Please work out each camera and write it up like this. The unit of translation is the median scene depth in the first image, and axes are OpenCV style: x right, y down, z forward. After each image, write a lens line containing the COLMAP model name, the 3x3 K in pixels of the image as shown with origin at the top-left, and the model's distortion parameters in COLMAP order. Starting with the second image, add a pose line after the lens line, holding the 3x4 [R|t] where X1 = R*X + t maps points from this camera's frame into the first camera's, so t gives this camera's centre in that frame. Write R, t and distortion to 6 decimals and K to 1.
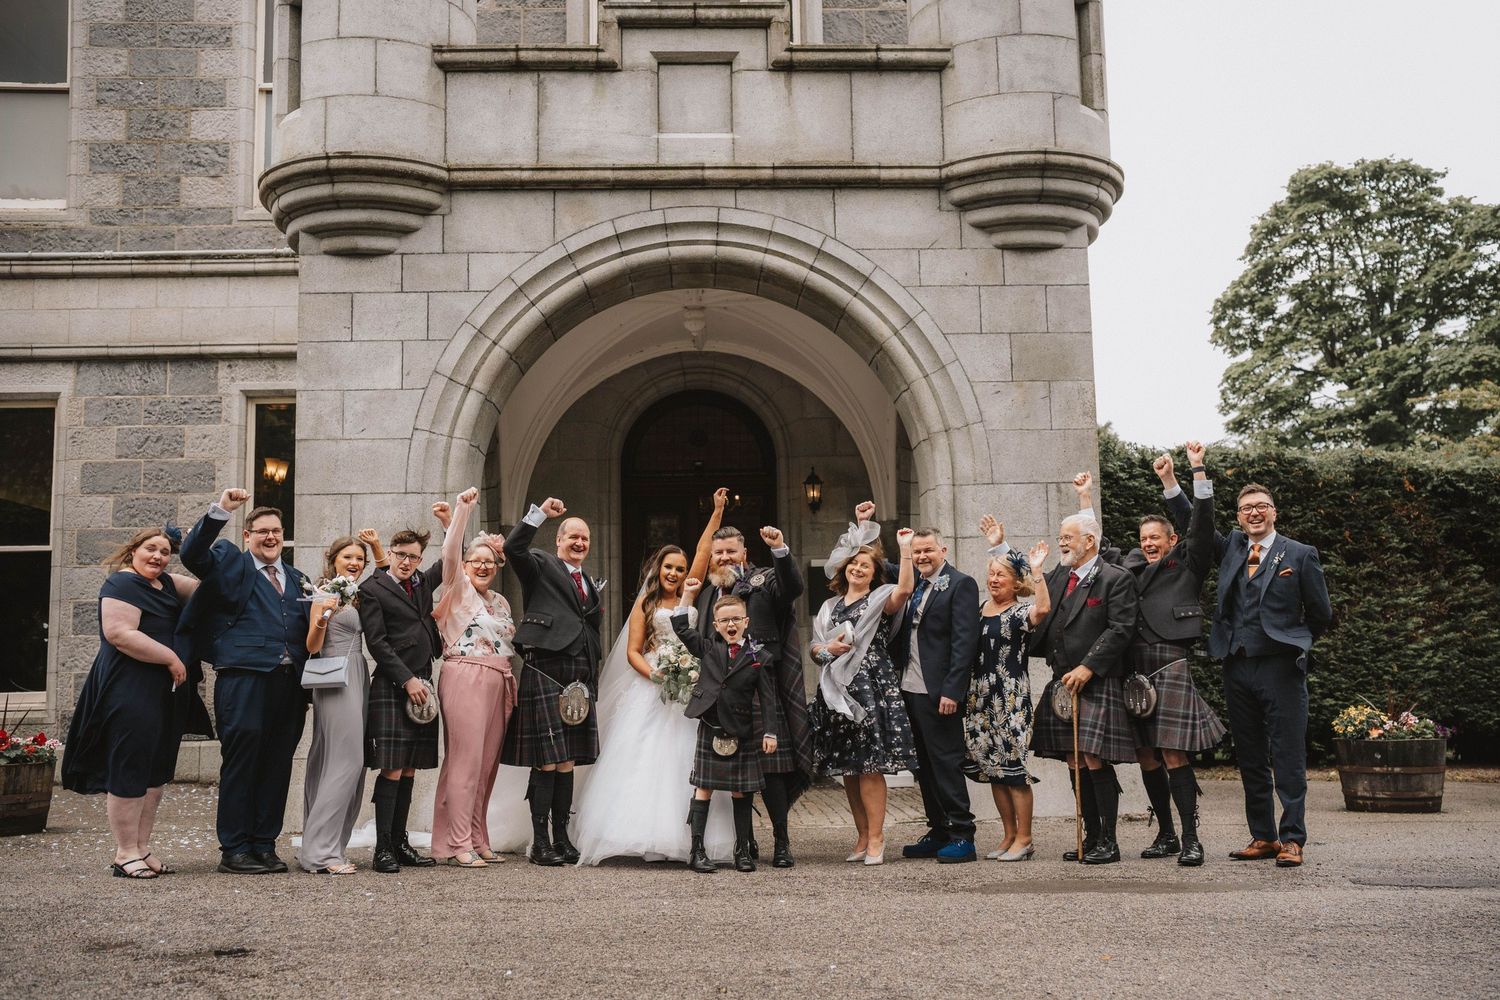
lens RADIAL K [[1493.3, 0, 758.3], [0, 1493.3, 497.2], [0, 0, 1]] dist [-0.090768, 0.213624]
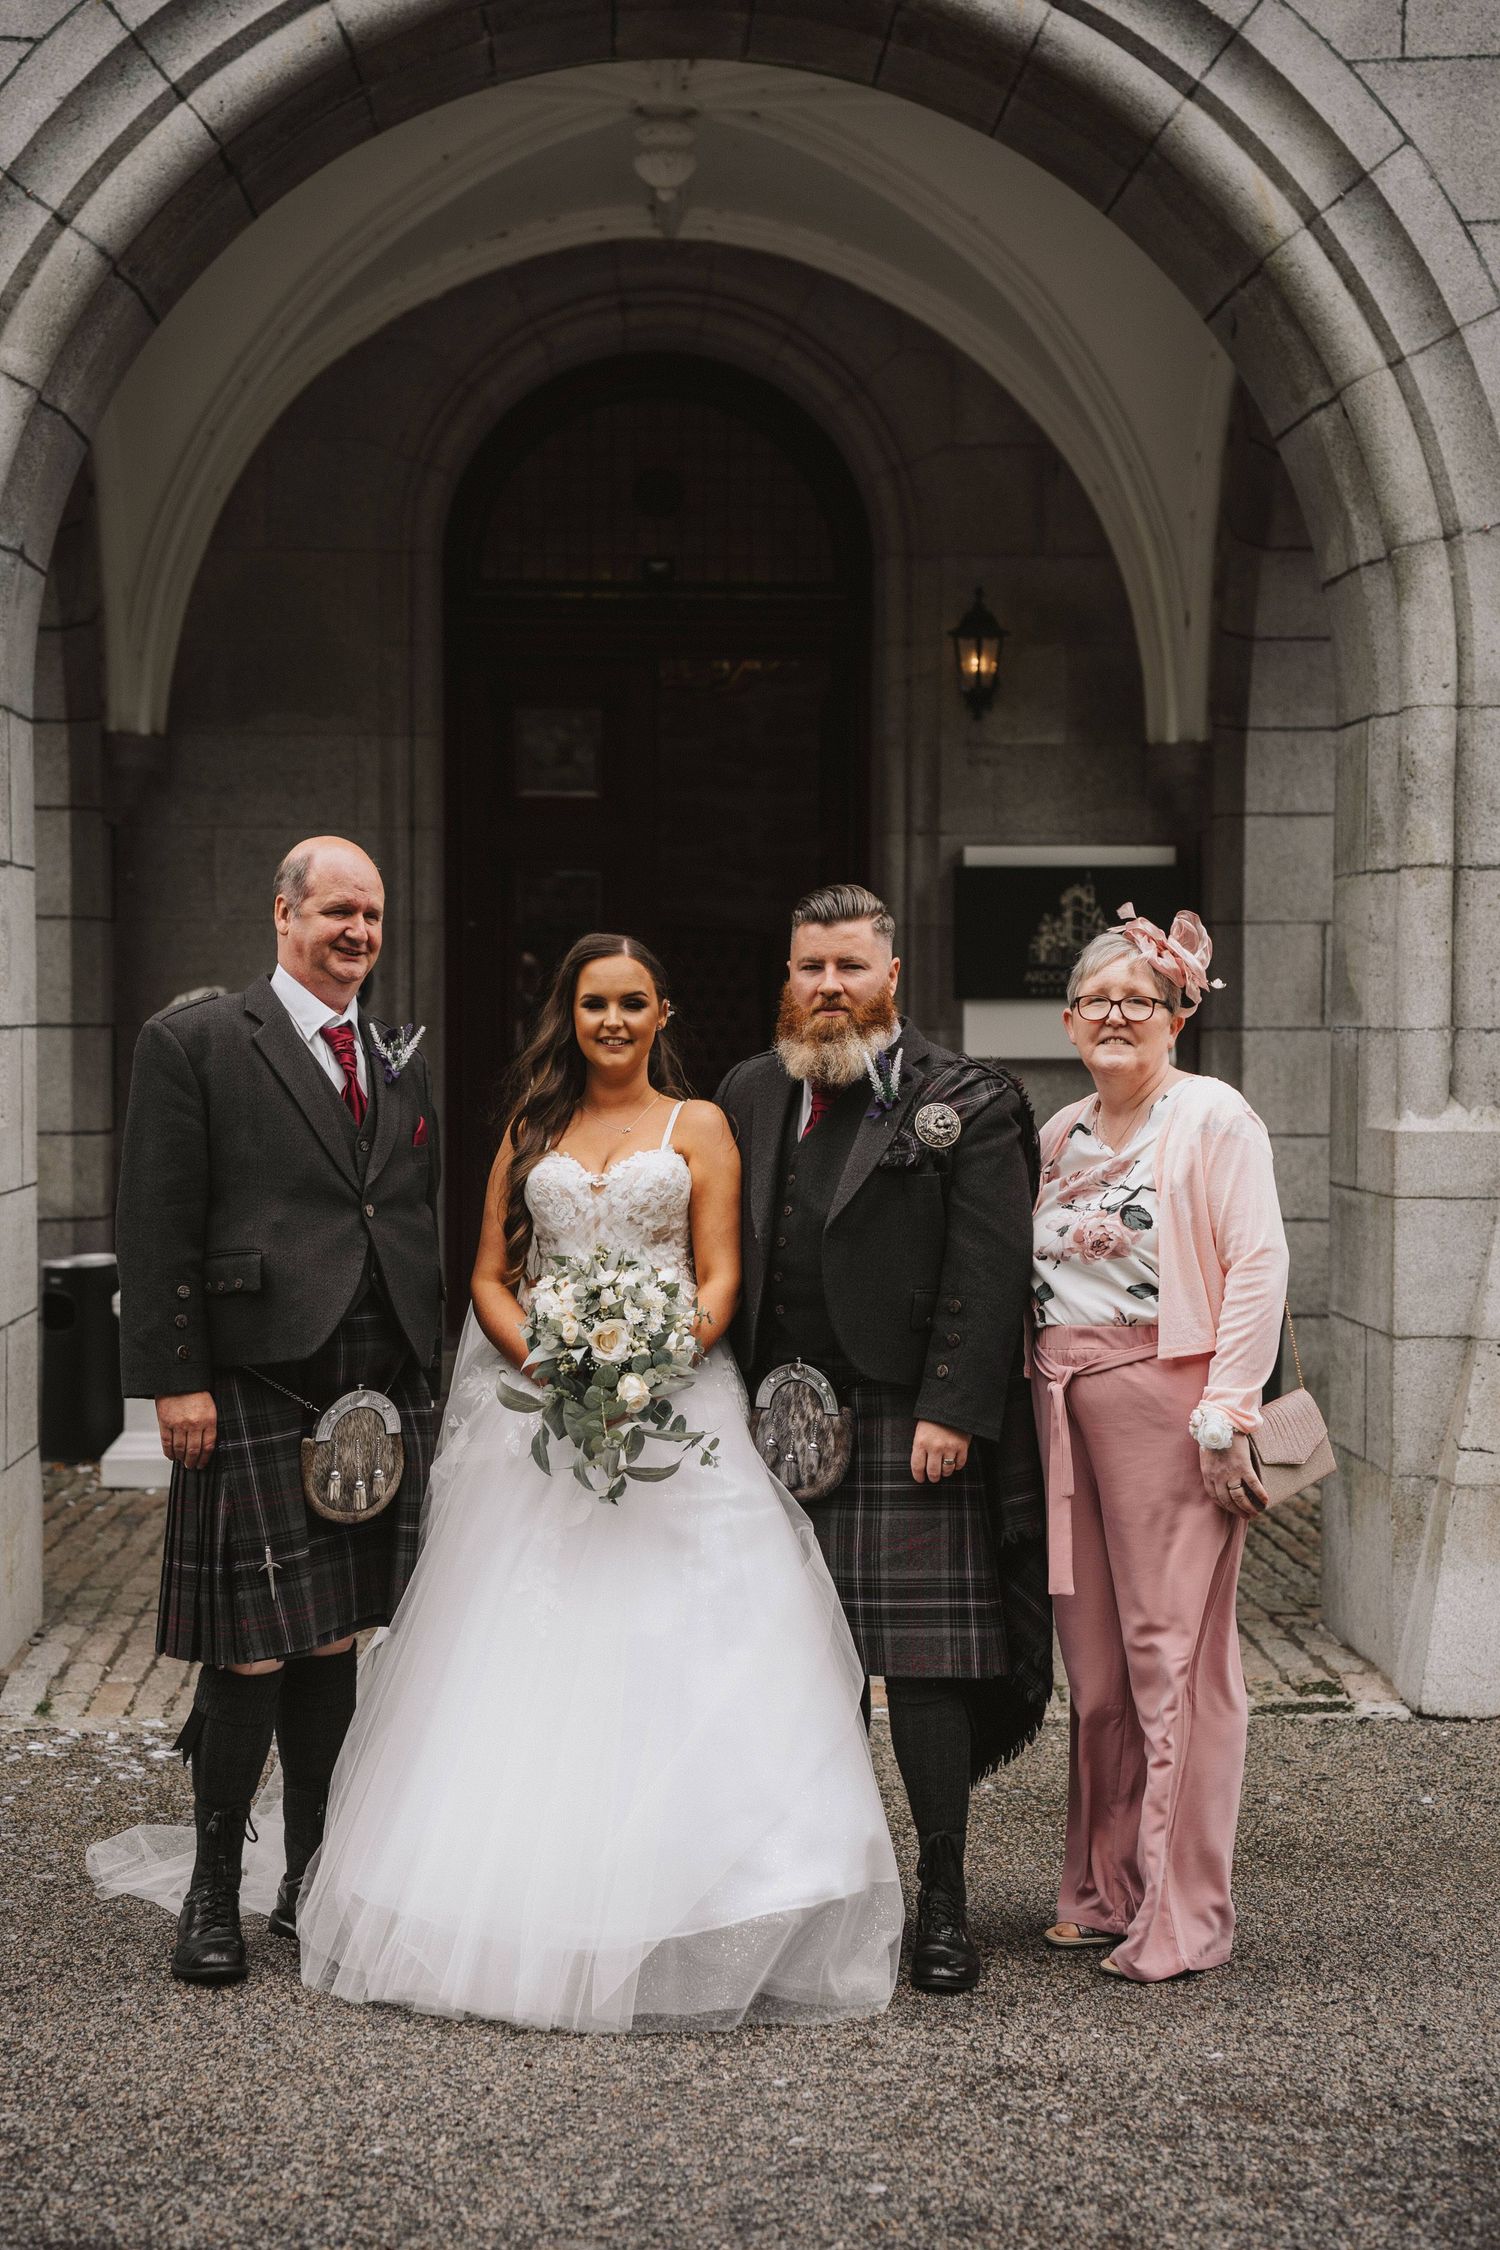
lens RADIAL K [[3486.3, 0, 746.5], [0, 3486.3, 1121.2], [0, 0, 1]] dist [0.186358, 0.835322]
pose [[0.999720, 0.023261, 0.004364, -0.027801], [-0.023659, 0.986871, 0.159768, -0.037353], [-0.000590, -0.159827, 0.987145, 0.202606]]
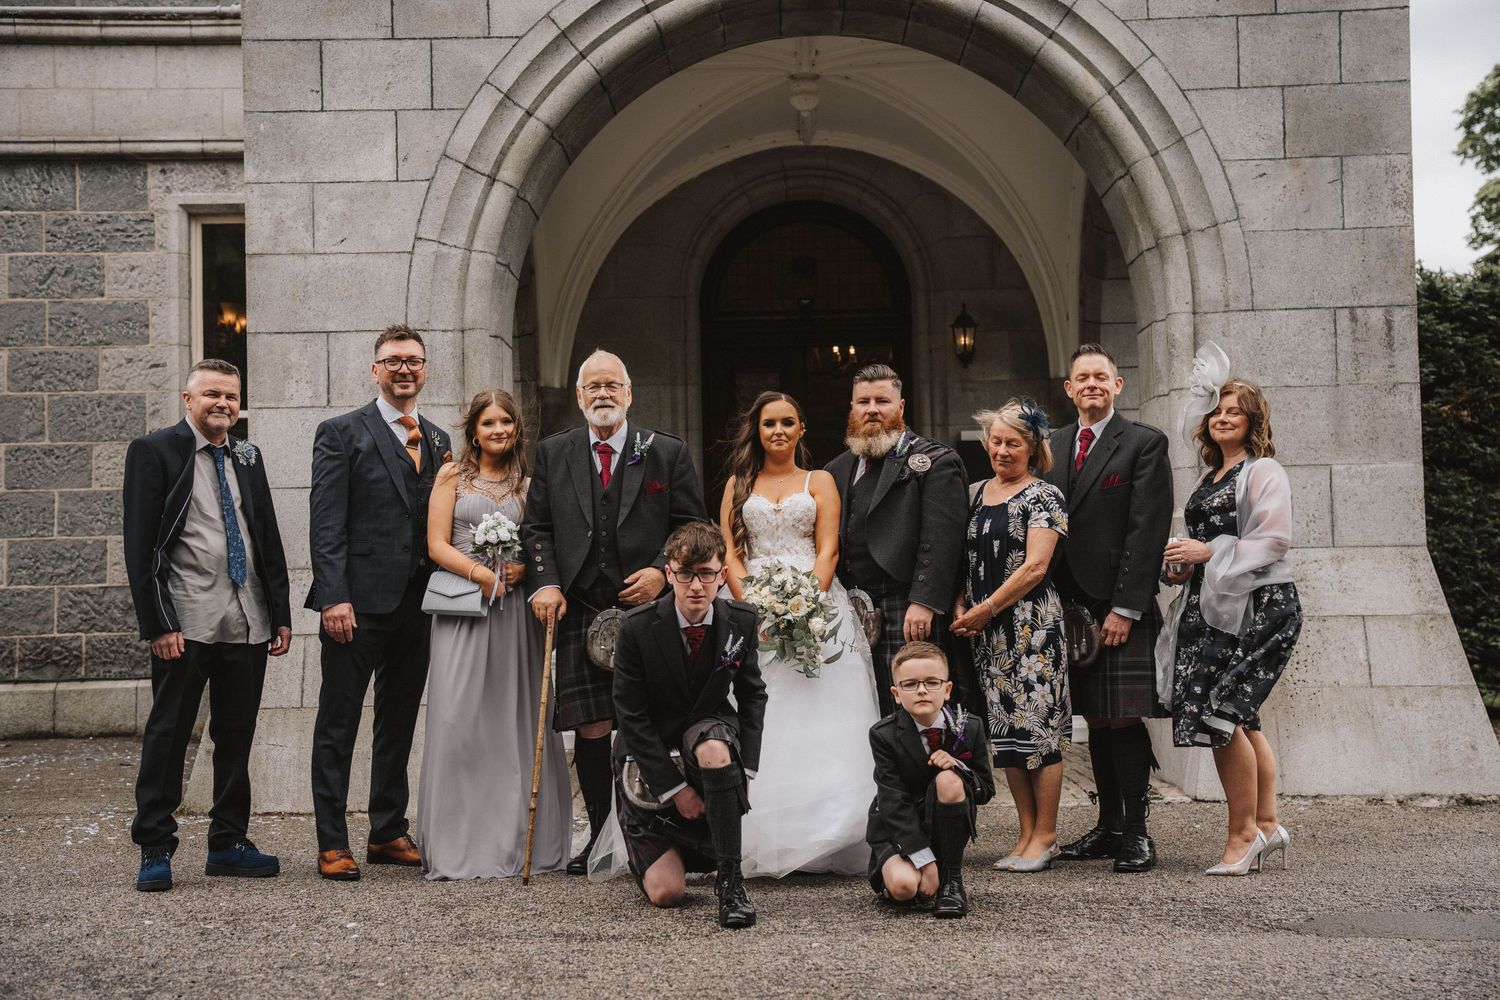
lens RADIAL K [[1833.6, 0, 754.7], [0, 1833.6, 494.6], [0, 0, 1]] dist [0.006766, 0.458000]
pose [[0.998702, -0.003811, -0.050785, -0.027906], [0.007208, 0.997735, 0.066884, 0.016622], [0.050415, -0.067163, 0.996467, 0.133615]]
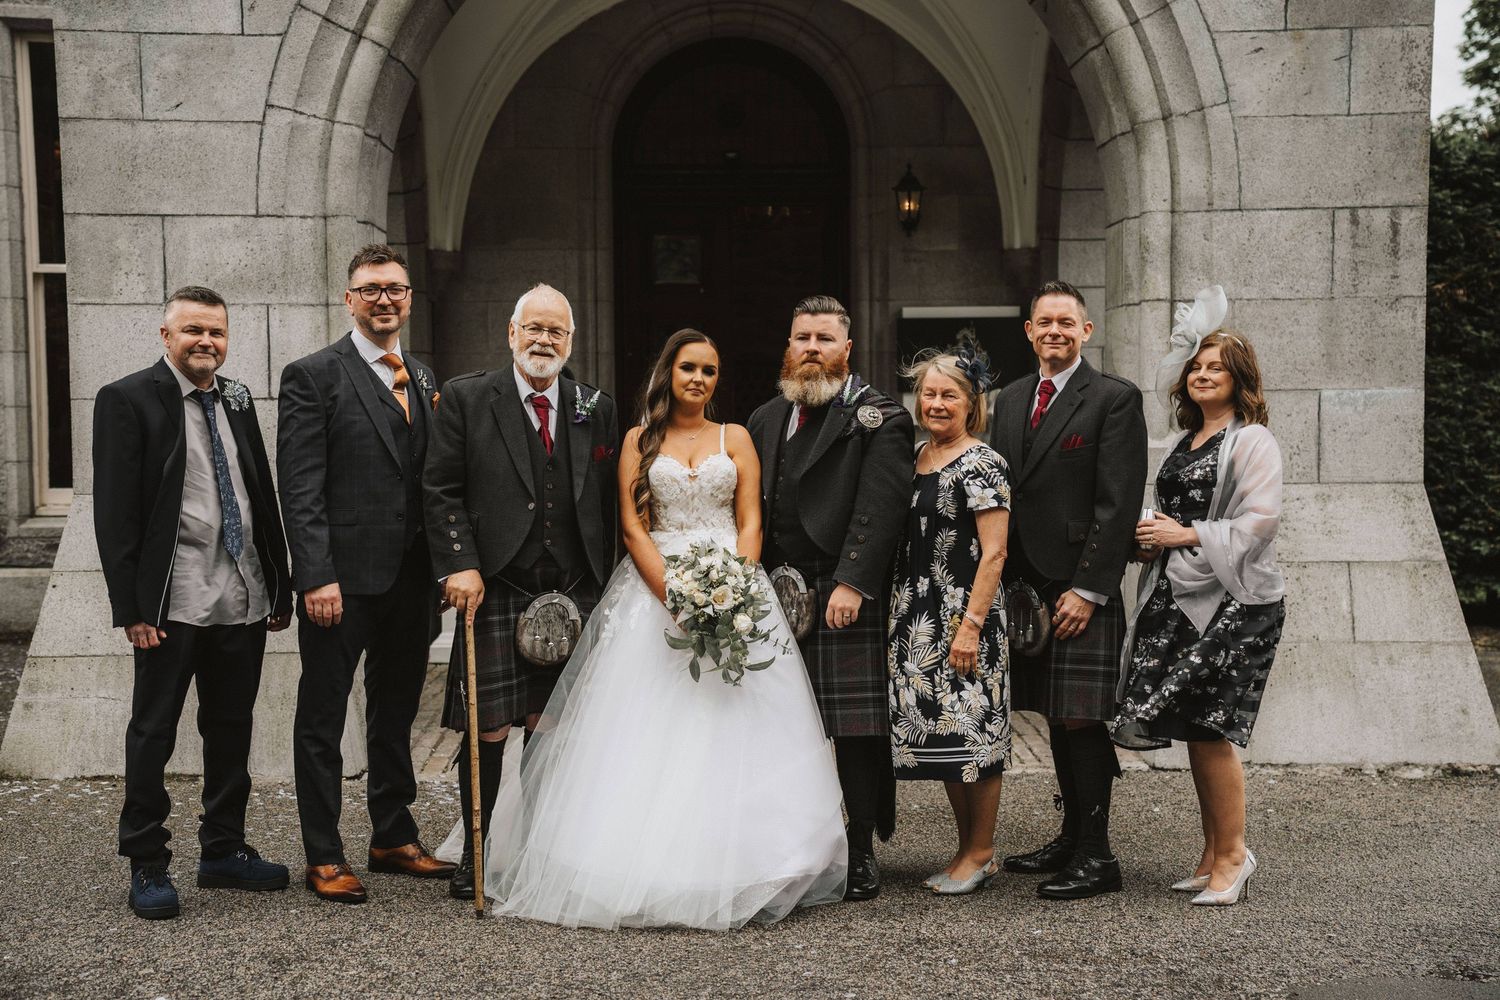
lens RADIAL K [[1940.0, 0, 750.0], [0, 1940.0, 500.0], [0, 0, 1]] dist [0.045215, 0.540793]
pose [[0.999793, 0.013403, -0.015336, -0.024207], [-0.010678, 0.986114, 0.165726, -0.021198], [0.017345, -0.165528, 0.986053, 0.198191]]
